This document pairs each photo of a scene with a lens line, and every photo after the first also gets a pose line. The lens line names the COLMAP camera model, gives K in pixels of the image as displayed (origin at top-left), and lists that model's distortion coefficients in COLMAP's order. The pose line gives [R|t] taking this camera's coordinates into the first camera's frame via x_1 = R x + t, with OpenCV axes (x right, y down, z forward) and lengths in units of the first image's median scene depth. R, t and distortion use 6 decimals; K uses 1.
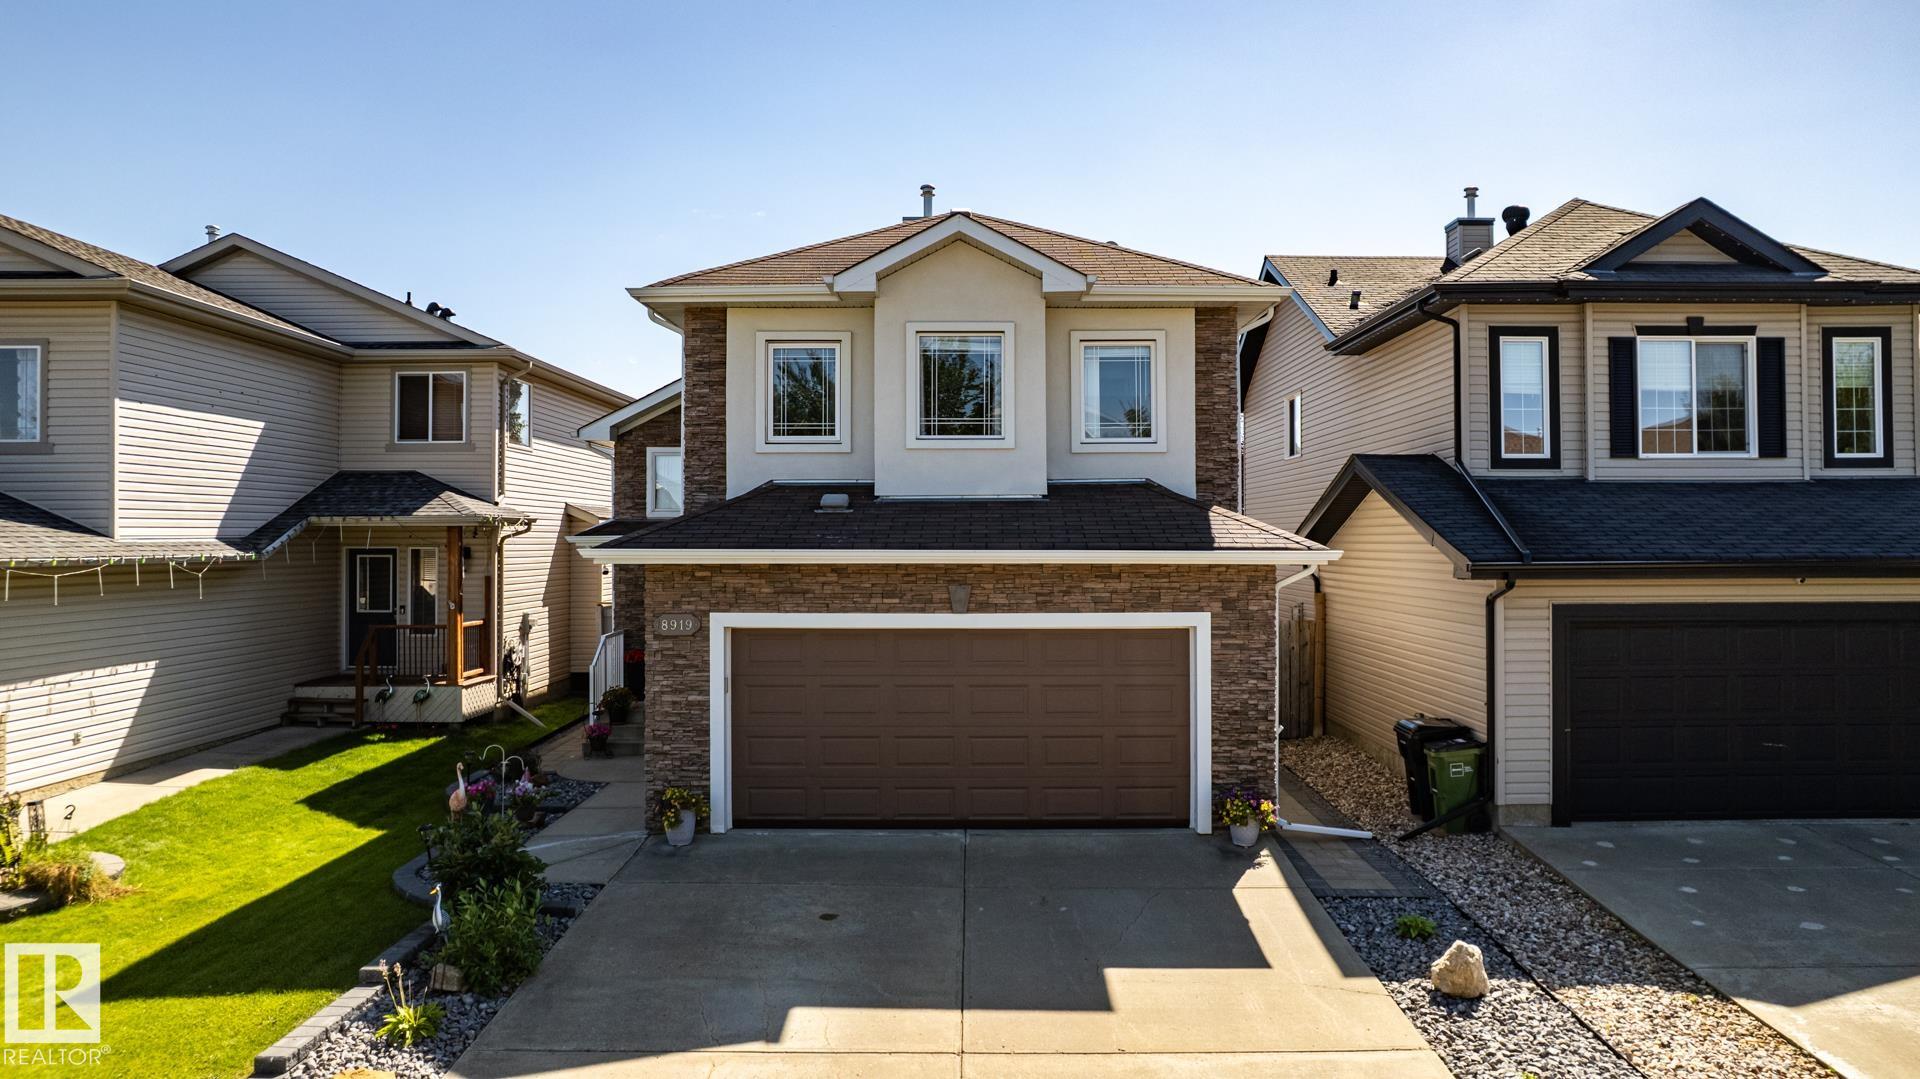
lens RADIAL K [[1270.1, 0, 997.5], [0, 1270.1, 530.7], [0, 0, 1]] dist [-0.067955, 0.050953]
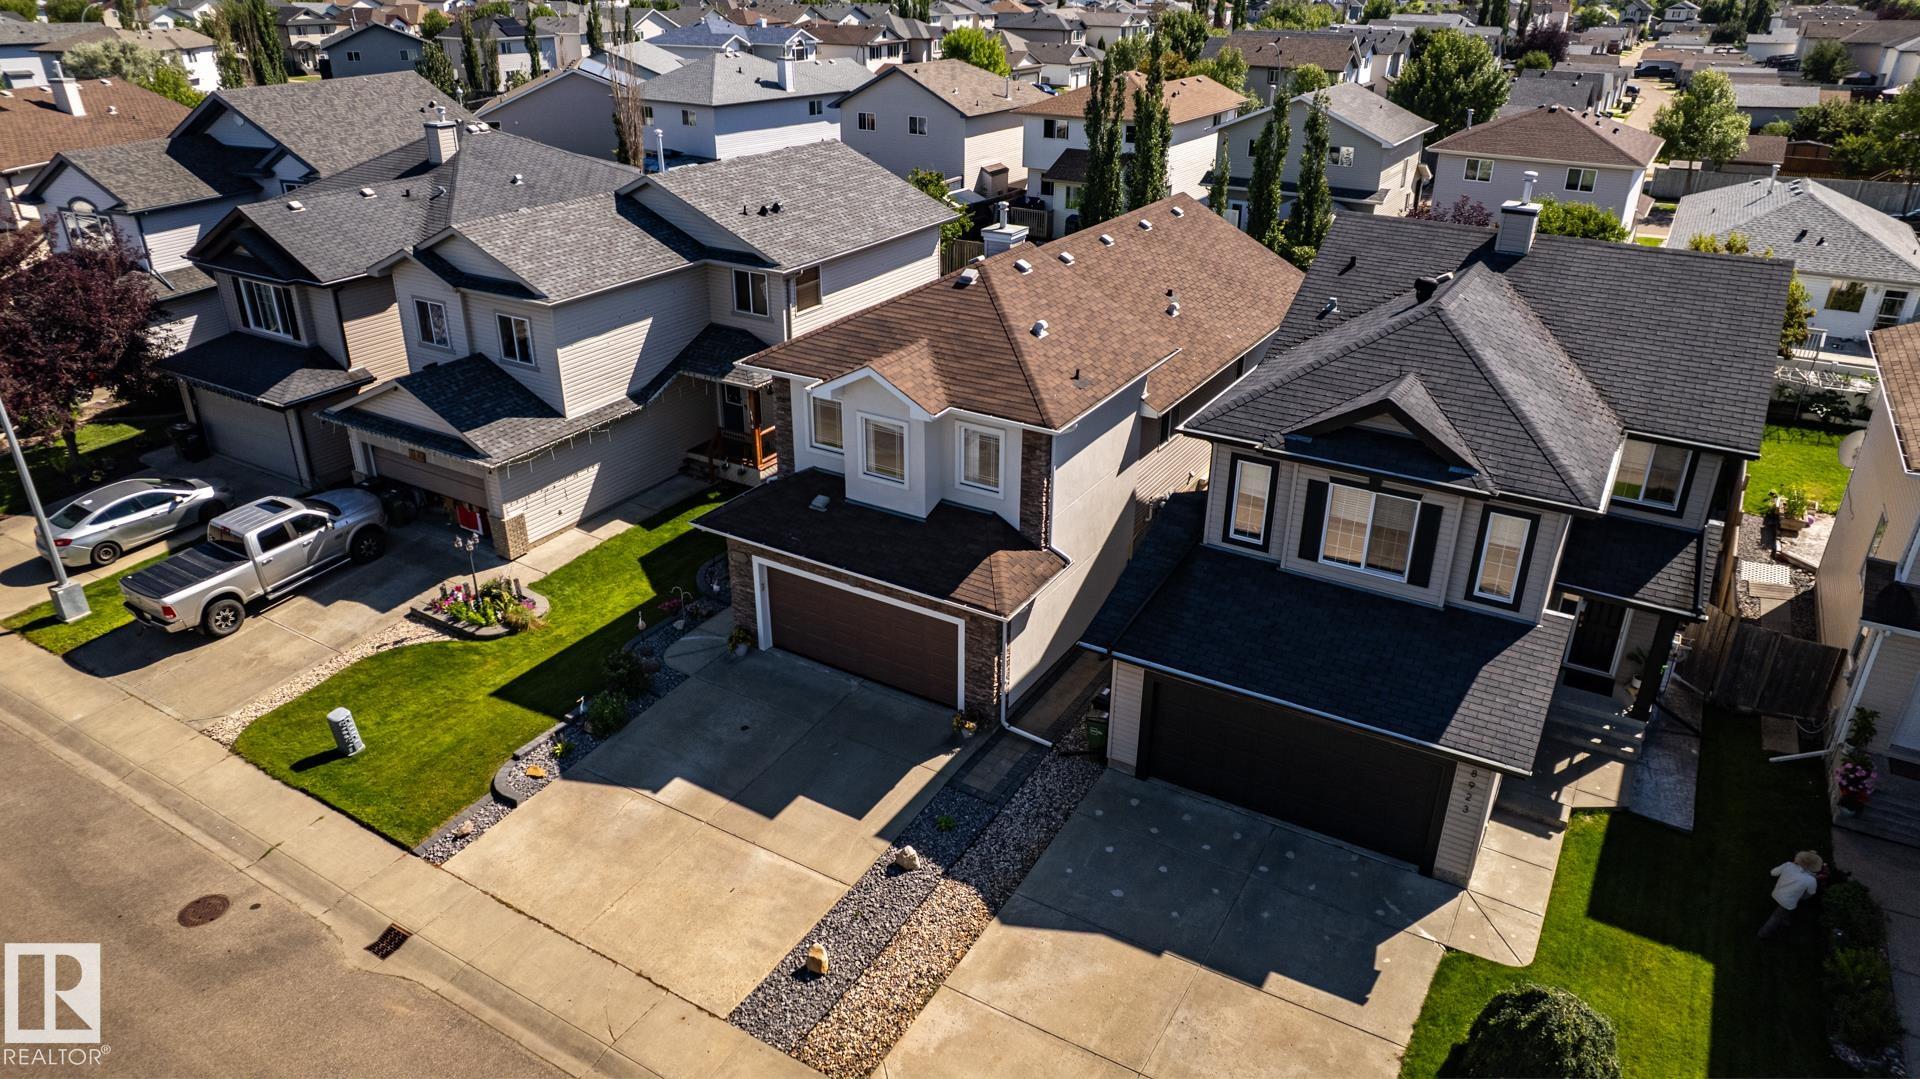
lens RADIAL K [[1226.8, 0, 960.0], [0, 1226.8, 539.5], [0, 0, 1]] dist [-0.041109, 0.003771]
pose [[0.850775, 0.238377, -0.468358, 0.866438], [-0.008268, 0.897170, 0.441608, -0.738806], [0.525466, -0.371837, 0.765260, -0.286024]]
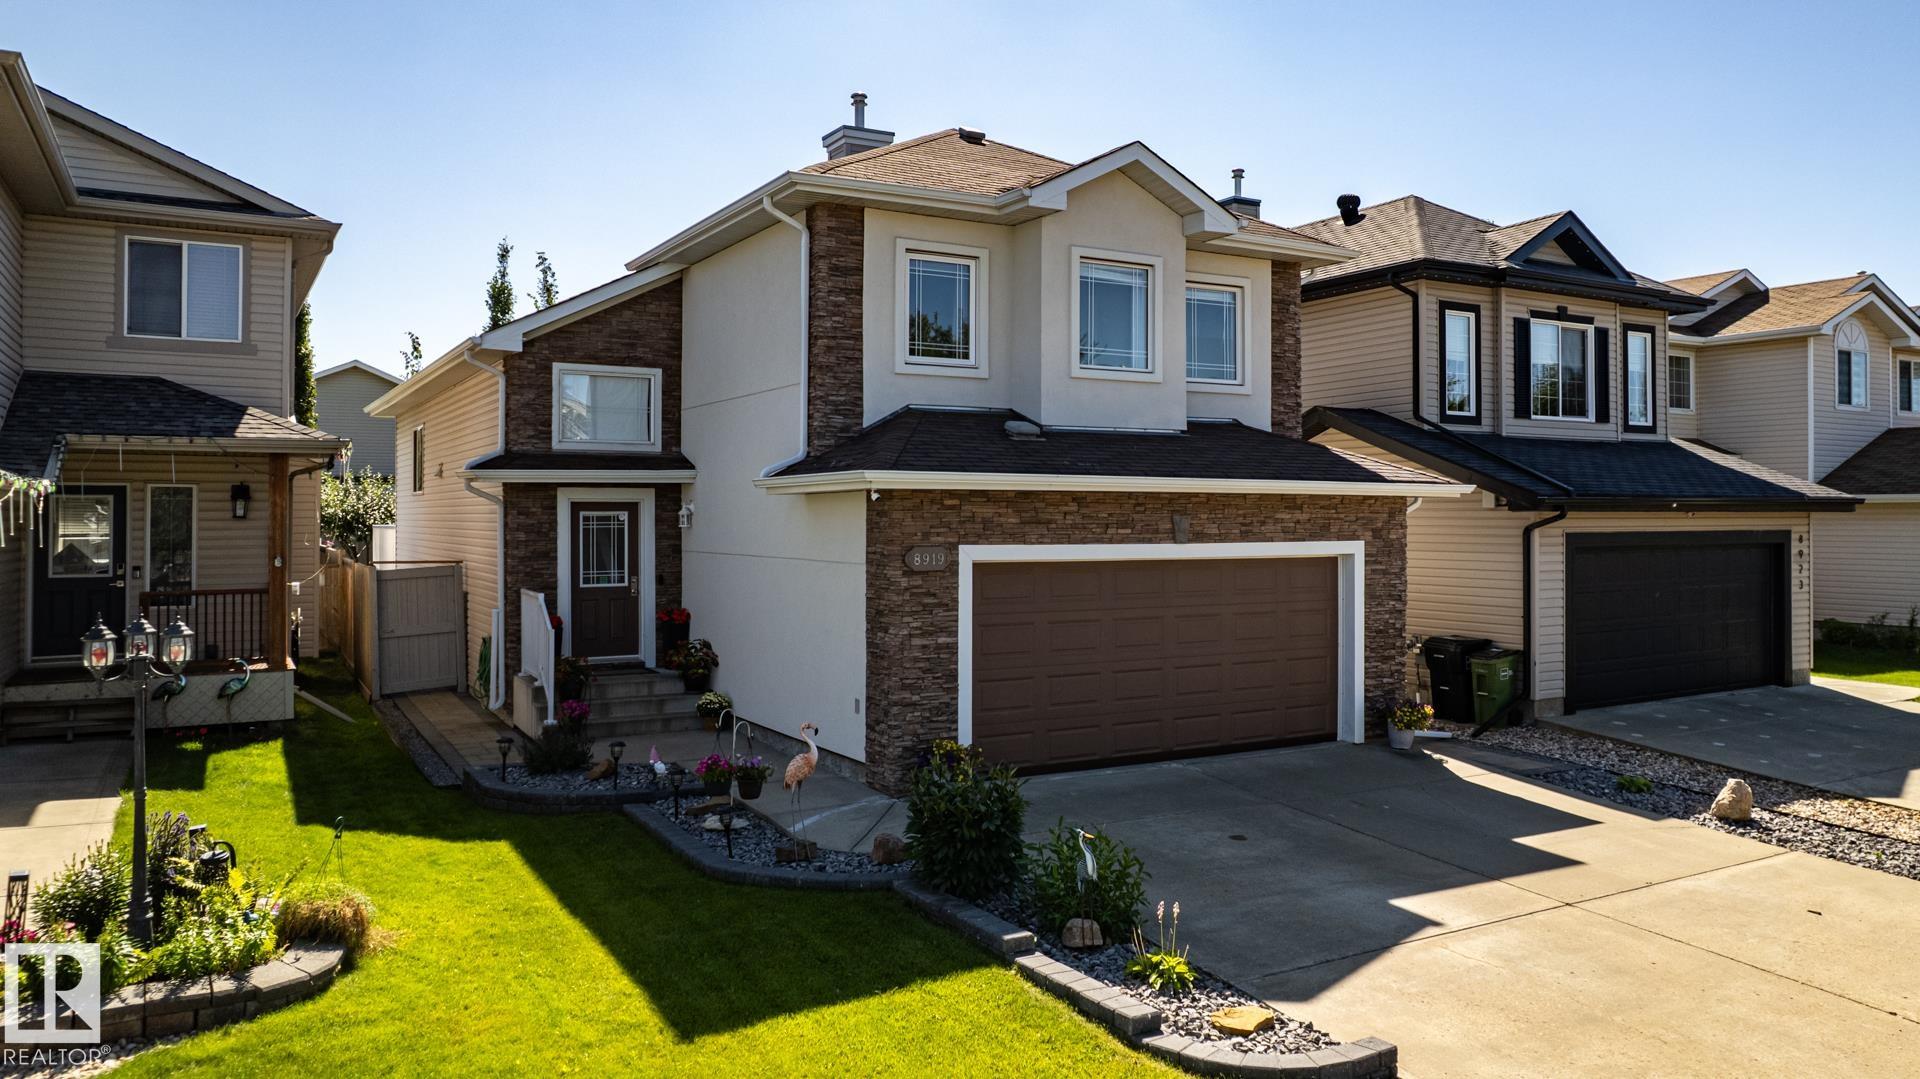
lens RADIAL K [[1375.2, 0, 1073.7], [0, 1375.2, 514.0], [0, 0, 1]] dist [-0.073310, 0.055506]
pose [[0.852875, 0.002891, 0.522107, -0.597381], [-0.006029, 0.999973, 0.004311, 0.033700], [-0.522080, -0.006824, 0.852869, 0.106922]]
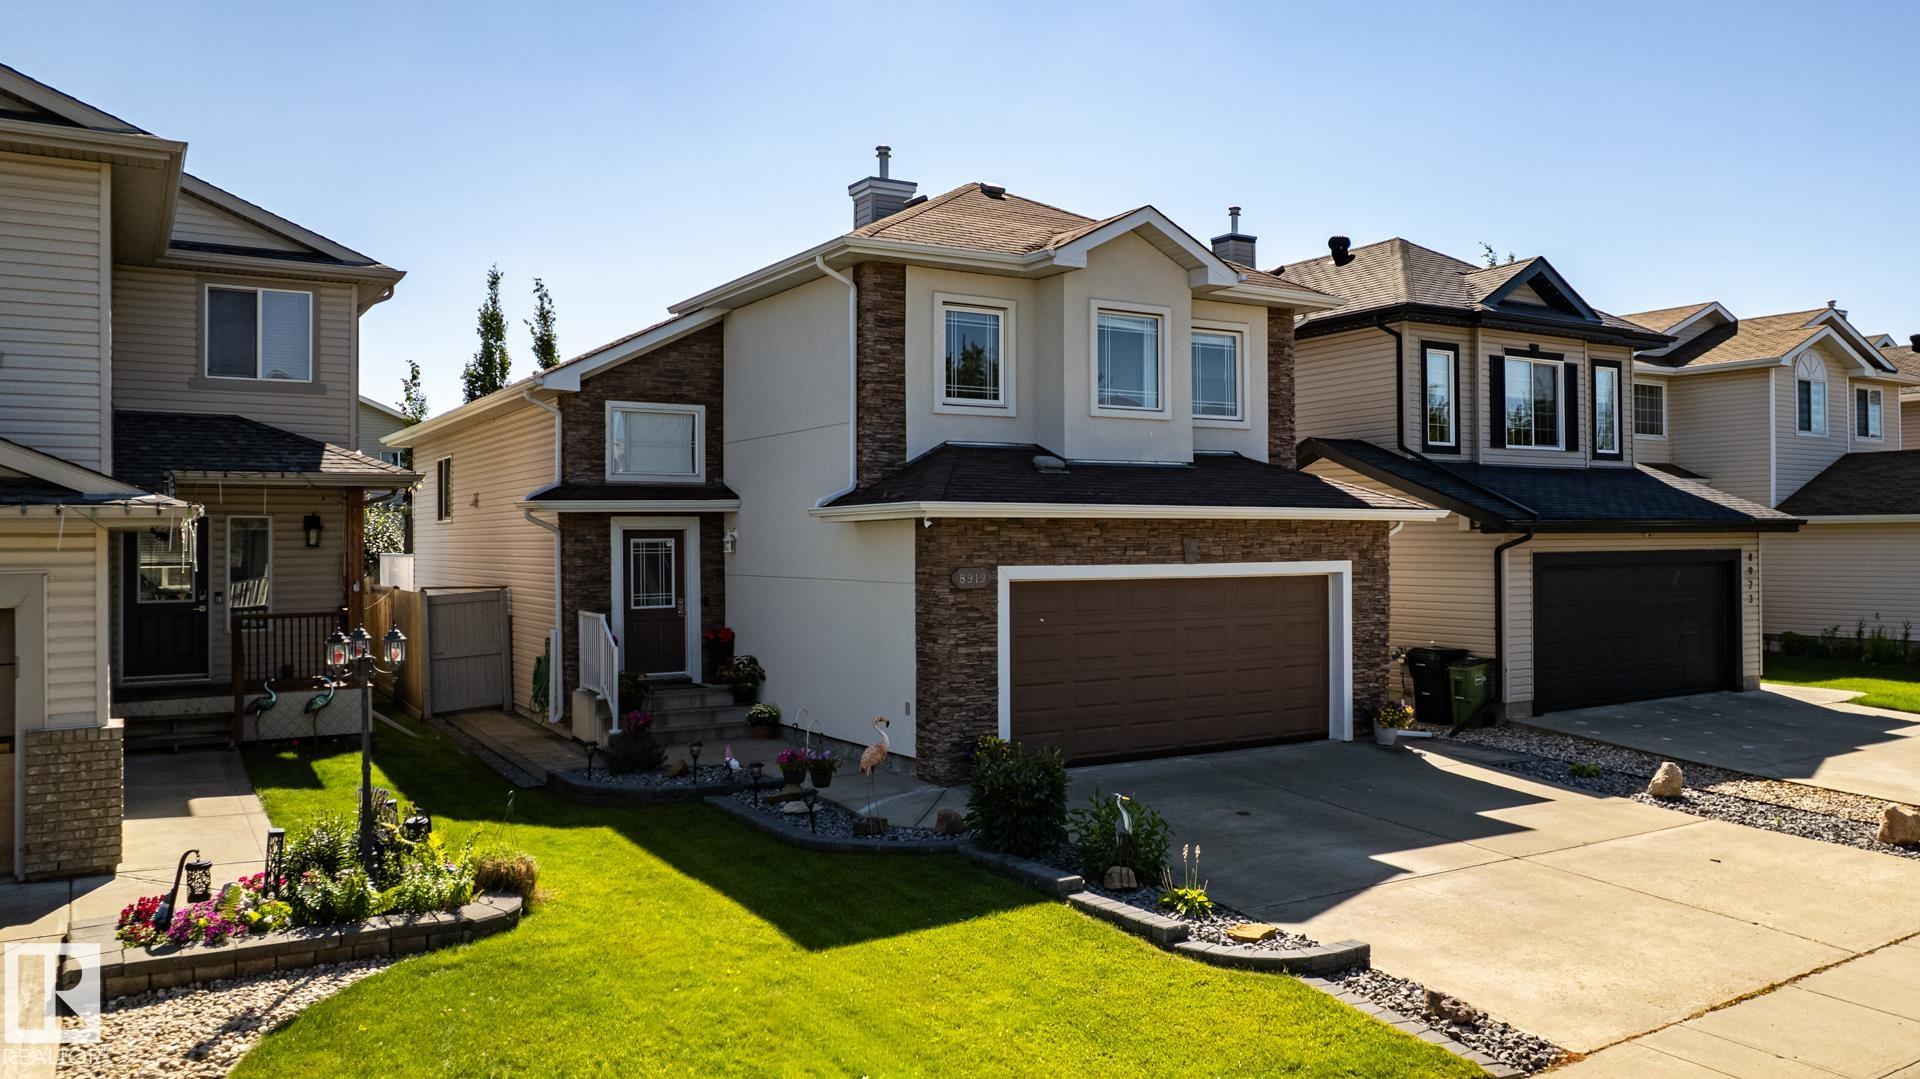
lens RADIAL K [[1444.3, 0, 1140.8], [0, 1444.3, 538.1], [0, 0, 1]] dist [-0.074103, 0.061168]
pose [[0.822346, -0.002036, 0.568984, -0.714694], [-0.000194, 0.999993, 0.003859, 0.033421], [-0.568987, -0.003284, 0.822340, -0.031560]]
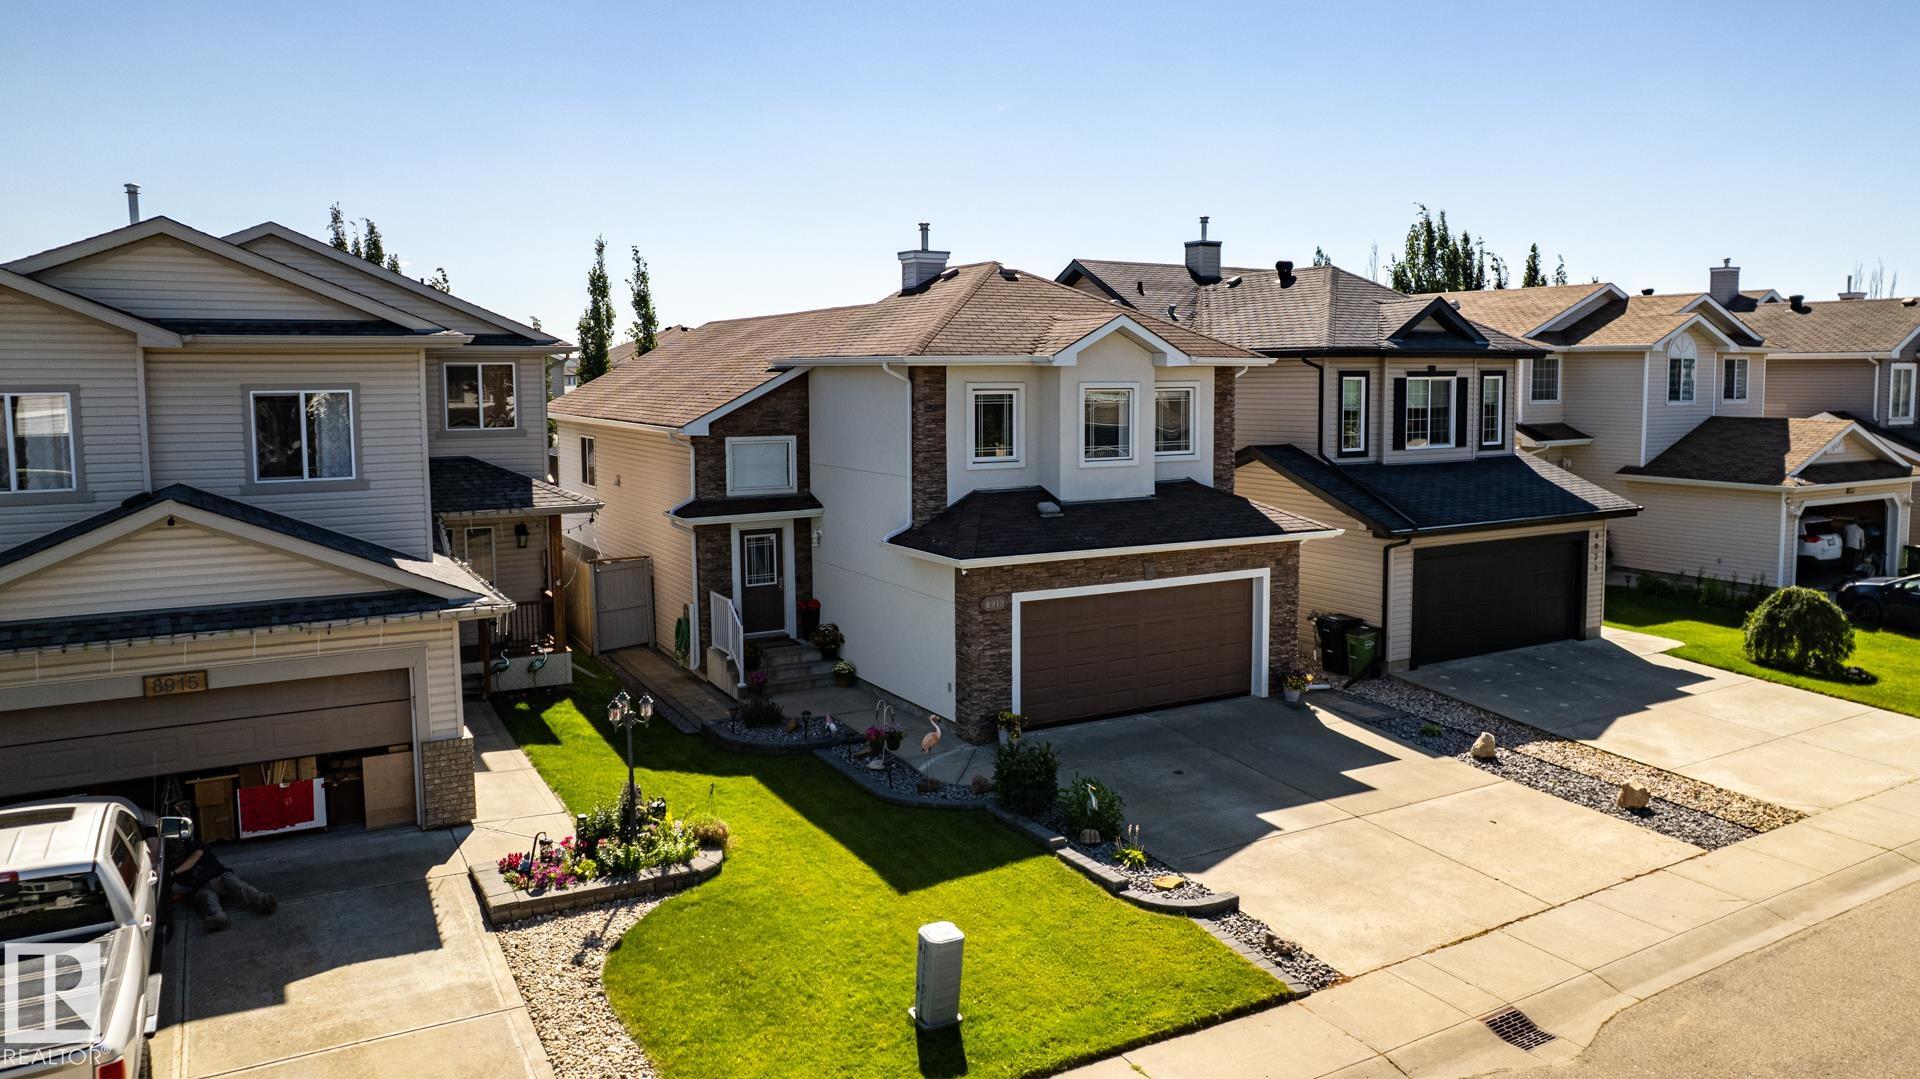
lens RADIAL K [[1319.4, 0, 1064.1], [0, 1319.4, 501.1], [0, 0, 1]] dist [-0.054764, 0.001136]
pose [[0.854097, -0.047844, 0.517909, -0.866418], [-0.005458, 0.994881, 0.100907, -0.177628], [-0.520086, -0.089011, 0.849463, -0.300261]]
